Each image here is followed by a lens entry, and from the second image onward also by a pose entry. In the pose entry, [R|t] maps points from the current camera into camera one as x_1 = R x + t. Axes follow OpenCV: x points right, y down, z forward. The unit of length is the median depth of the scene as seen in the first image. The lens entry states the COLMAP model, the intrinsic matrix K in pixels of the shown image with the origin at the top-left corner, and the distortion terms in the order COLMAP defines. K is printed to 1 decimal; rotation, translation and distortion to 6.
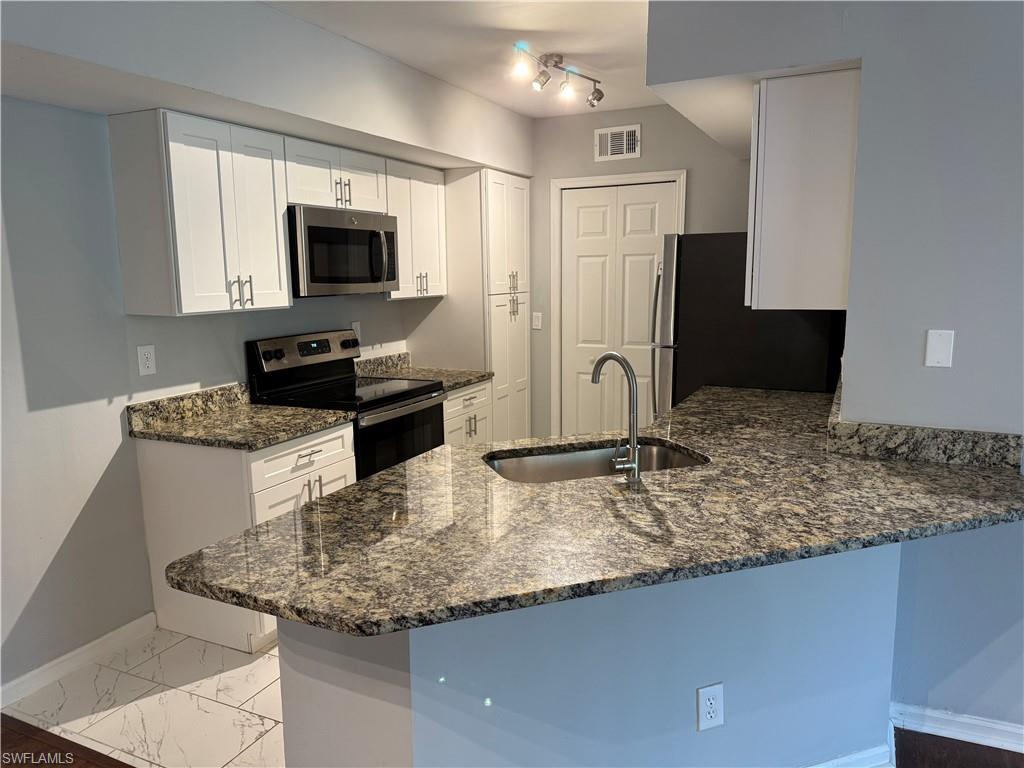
lens RADIAL K [[719.3, 0, 510.4], [0, 719.3, 387.2], [0, 0, 1]] dist [0.089535, -0.137244]
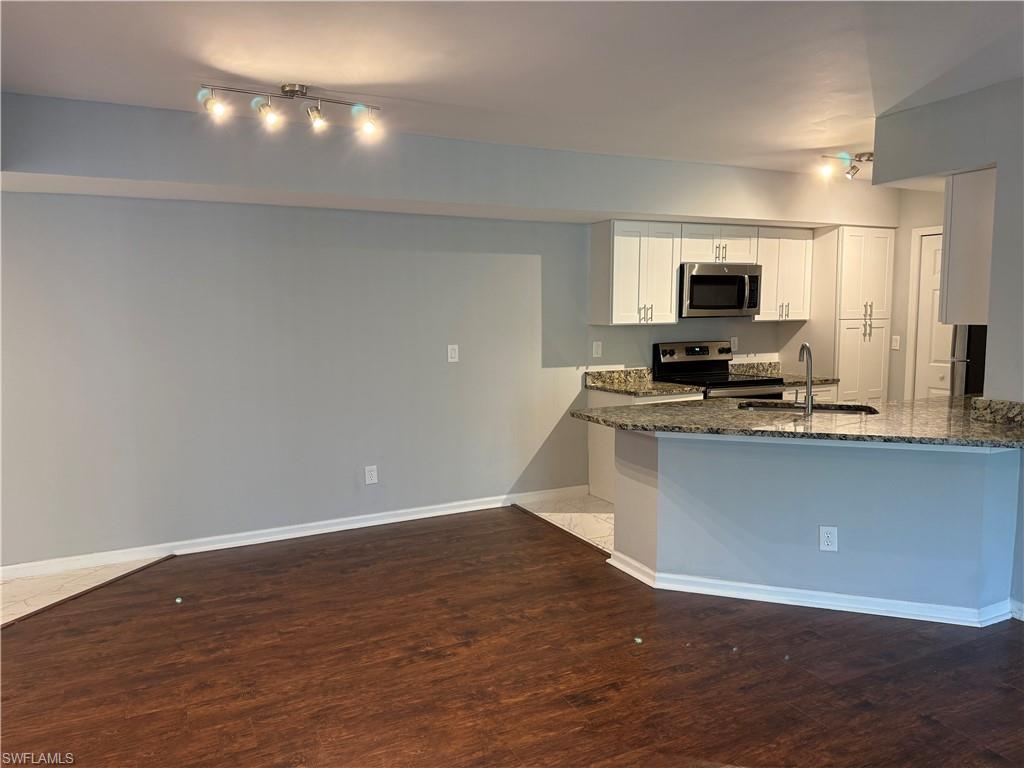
lens RADIAL K [[719.3, 0, 510.4], [0, 719.3, 387.2], [0, 0, 1]] dist [0.089535, -0.137244]
pose [[0.784570, 0.069617, -0.616119, 0.437654], [-0.101577, 0.994683, -0.016957, 0.104650], [0.611663, 0.075887, 0.787470, -0.545779]]
